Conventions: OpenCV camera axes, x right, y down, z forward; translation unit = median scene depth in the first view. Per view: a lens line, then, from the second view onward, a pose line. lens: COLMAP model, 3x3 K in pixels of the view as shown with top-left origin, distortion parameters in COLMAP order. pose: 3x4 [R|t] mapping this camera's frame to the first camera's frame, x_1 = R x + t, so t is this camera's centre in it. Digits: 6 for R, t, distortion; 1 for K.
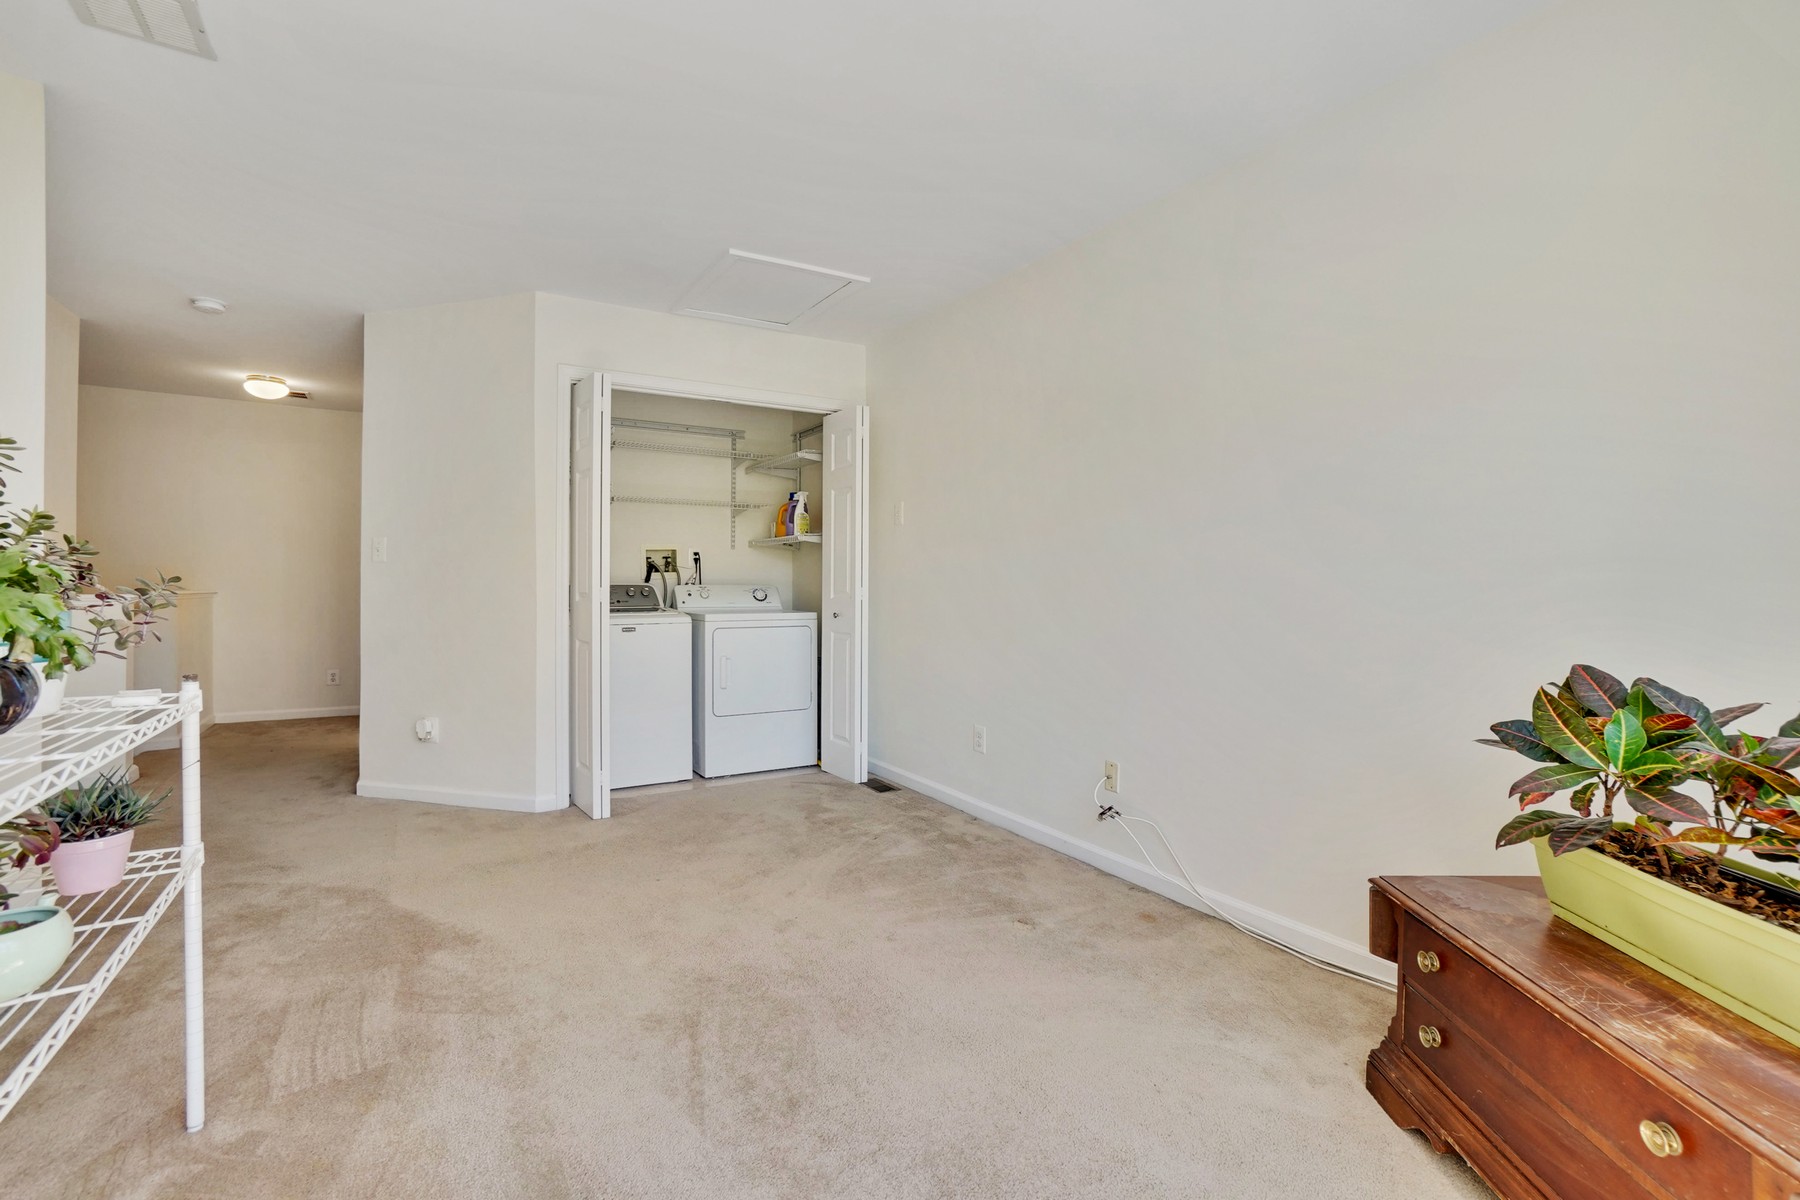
lens RADIAL K [[824.4, 0, 900.0], [0, 824.4, 600.0], [0, 0, 1]] dist [-0.036082, 0.010719]
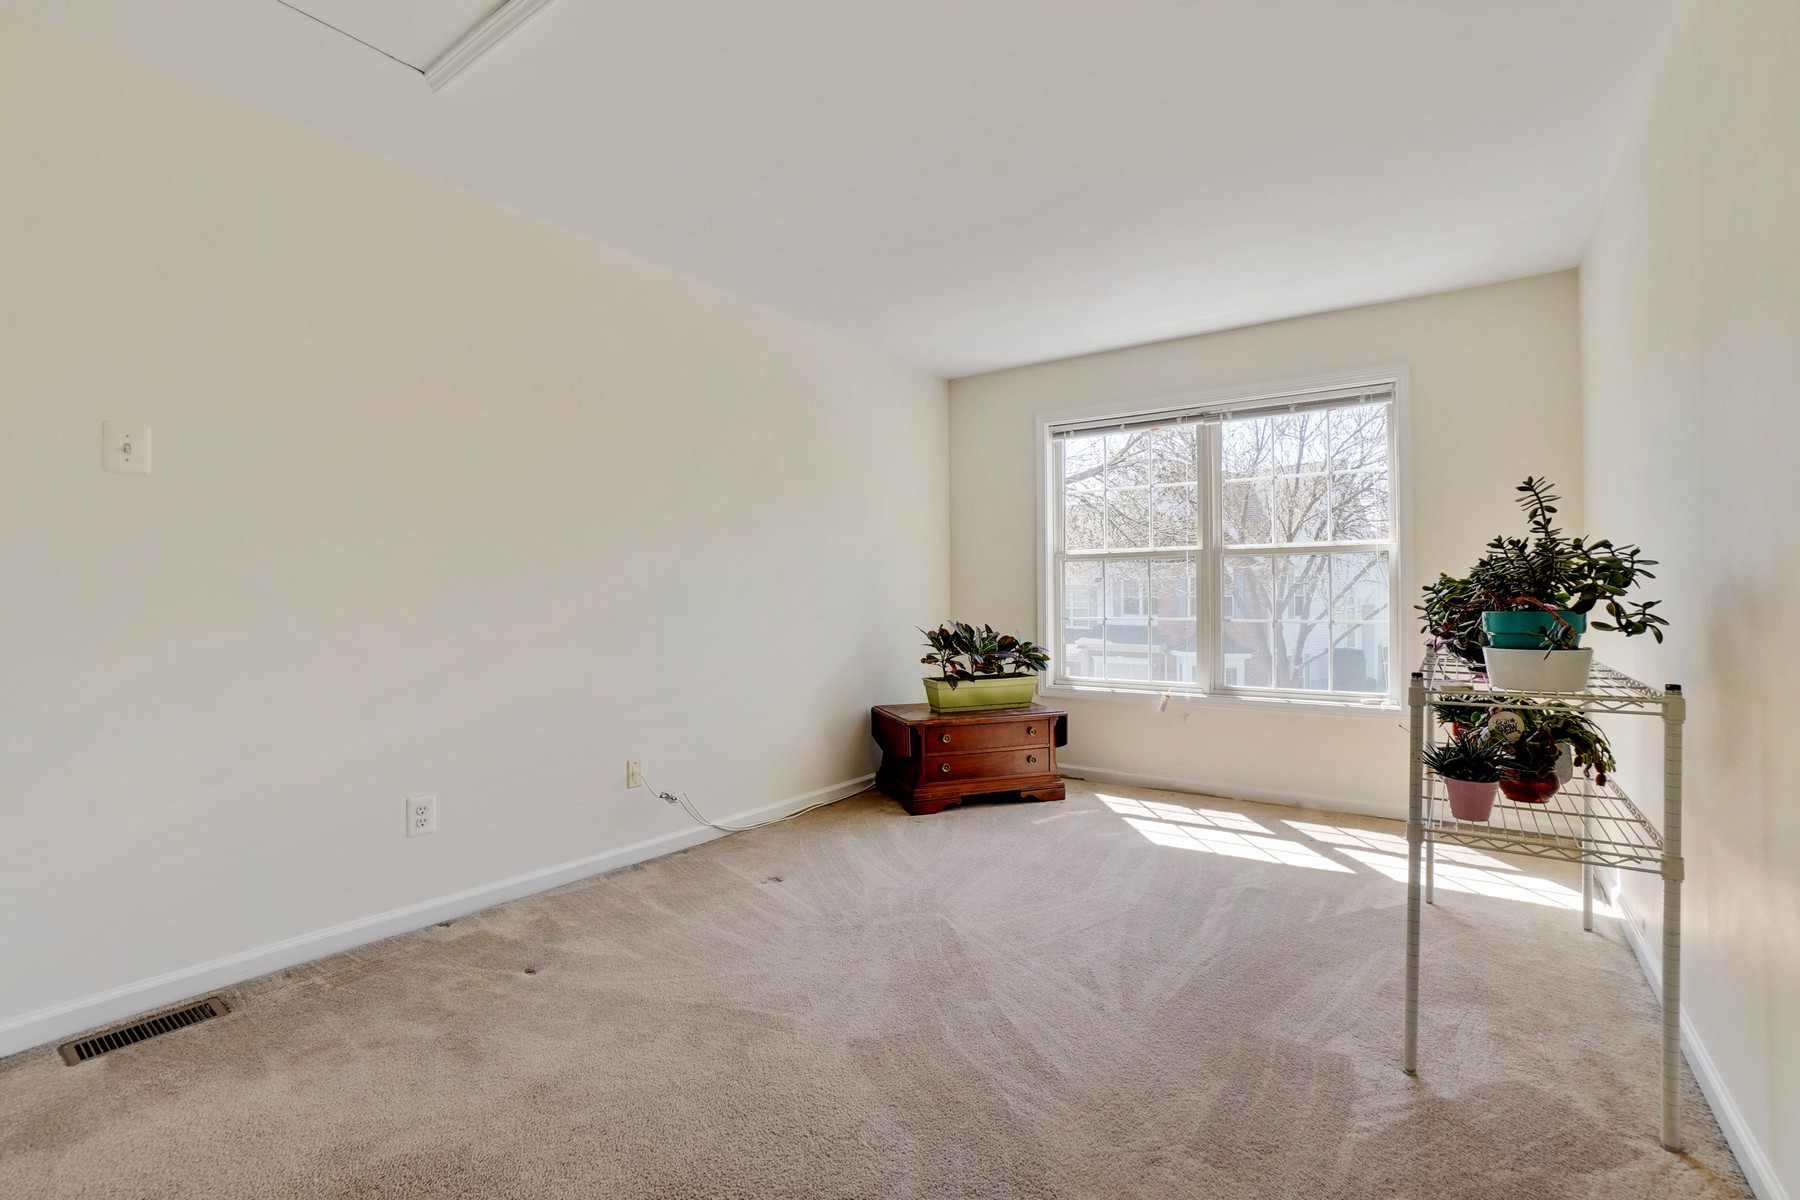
lens RADIAL K [[824.4, 0, 900.0], [0, 824.4, 600.0], [0, 0, 1]] dist [-0.036082, 0.010719]
pose [[-0.429103, 0.001519, 0.903254, -0.697119], [0.008551, 0.999961, 0.002381, -0.010097], [-0.903215, 0.008745, -0.429100, 0.933315]]
